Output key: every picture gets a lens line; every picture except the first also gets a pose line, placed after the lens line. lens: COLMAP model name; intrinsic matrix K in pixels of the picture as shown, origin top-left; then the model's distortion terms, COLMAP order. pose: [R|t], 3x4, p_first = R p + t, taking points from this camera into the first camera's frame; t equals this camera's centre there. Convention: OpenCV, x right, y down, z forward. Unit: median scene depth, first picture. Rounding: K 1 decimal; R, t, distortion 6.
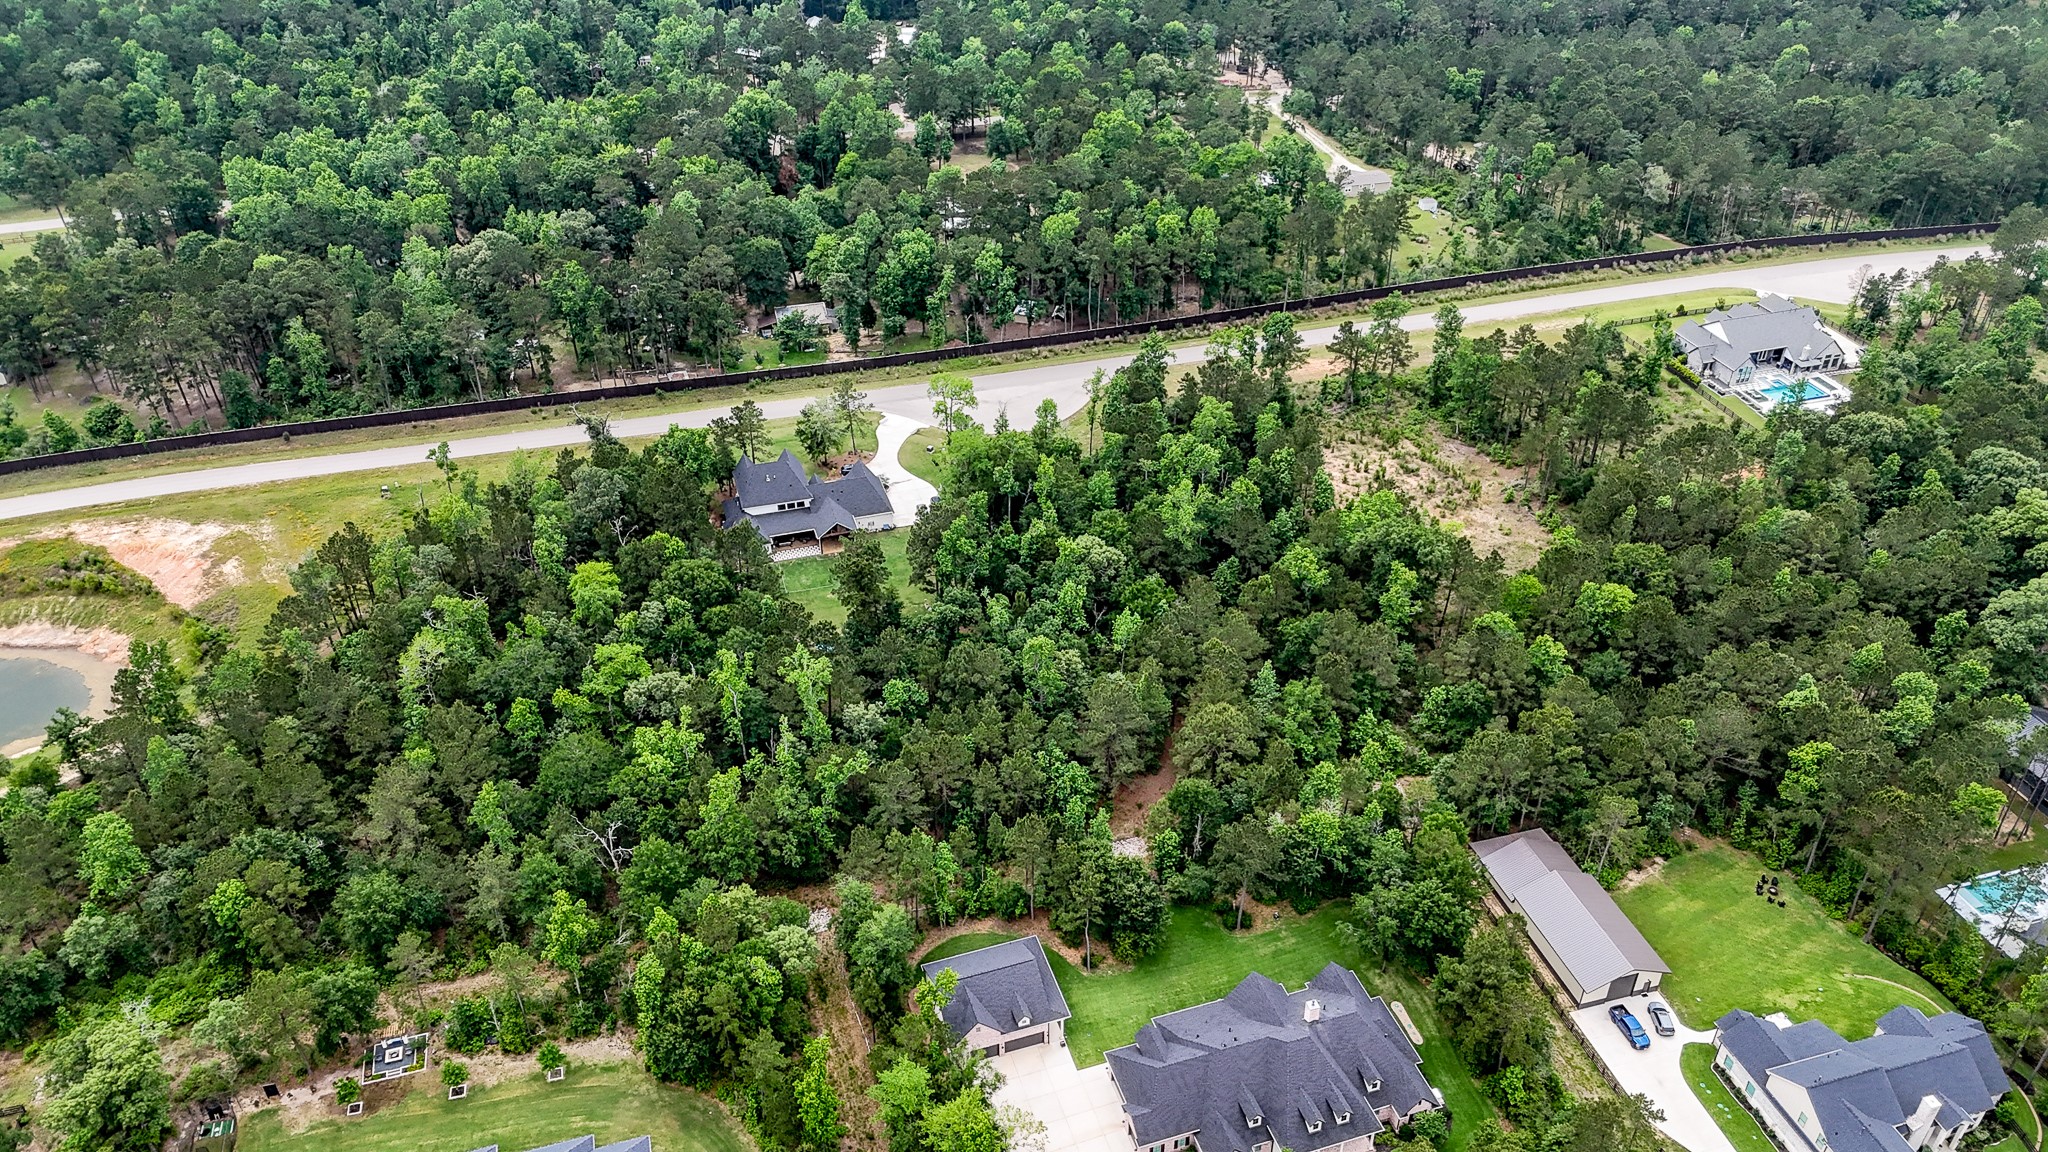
lens RADIAL K [[1408.7, 0, 1024.0], [0, 1408.7, 576.0], [0, 0, 1]] dist [0.057128, -0.038218]
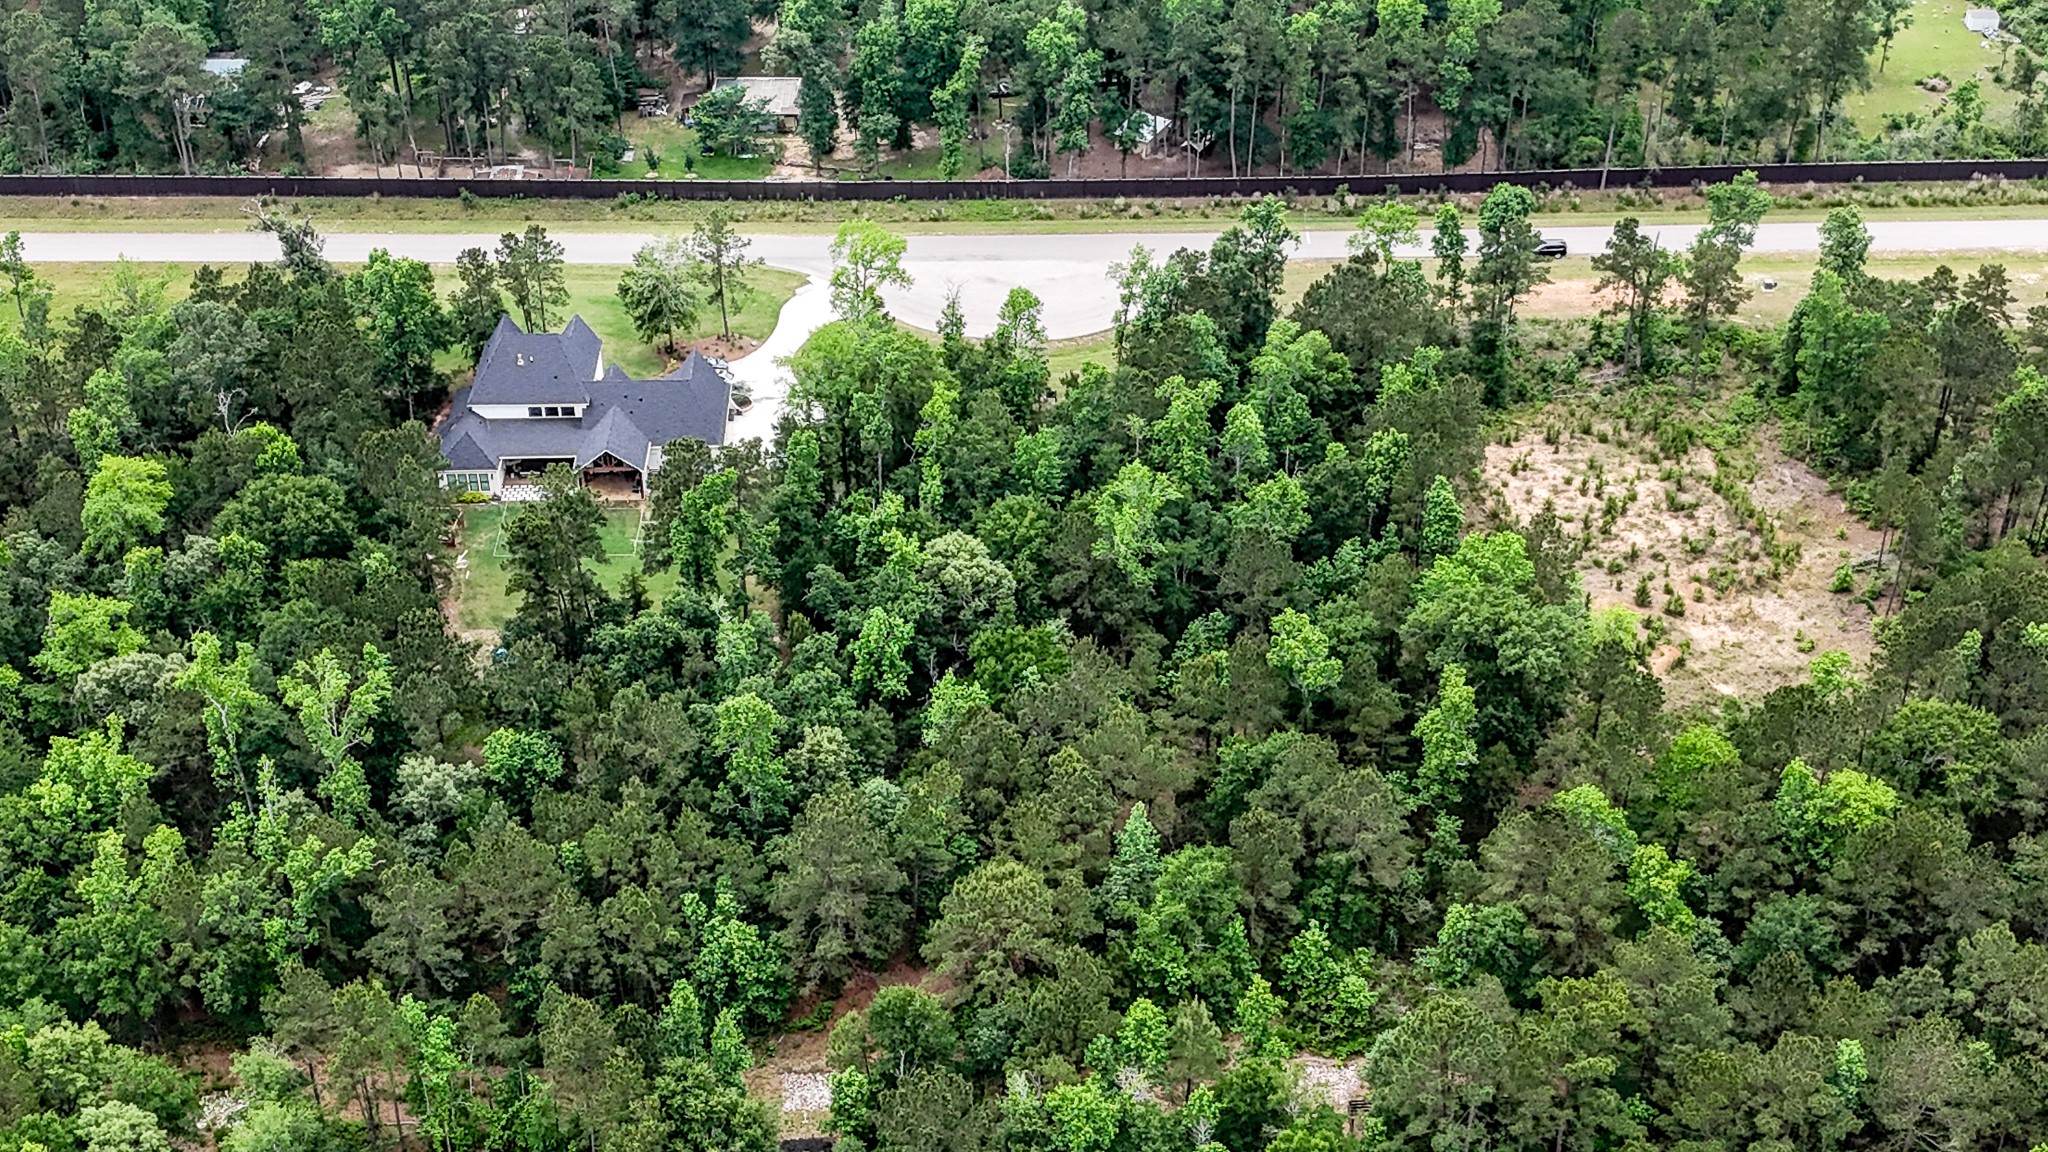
lens RADIAL K [[2424.1, 0, 1024.0], [0, 2424.1, 576.0], [0, 0, 1]] dist [0.116586, -0.309922]
pose [[0.967633, 0.151278, -0.201994, 0.218144], [-0.150115, 0.988442, 0.021155, -0.029714], [0.202860, 0.009852, 0.979158, 0.038778]]
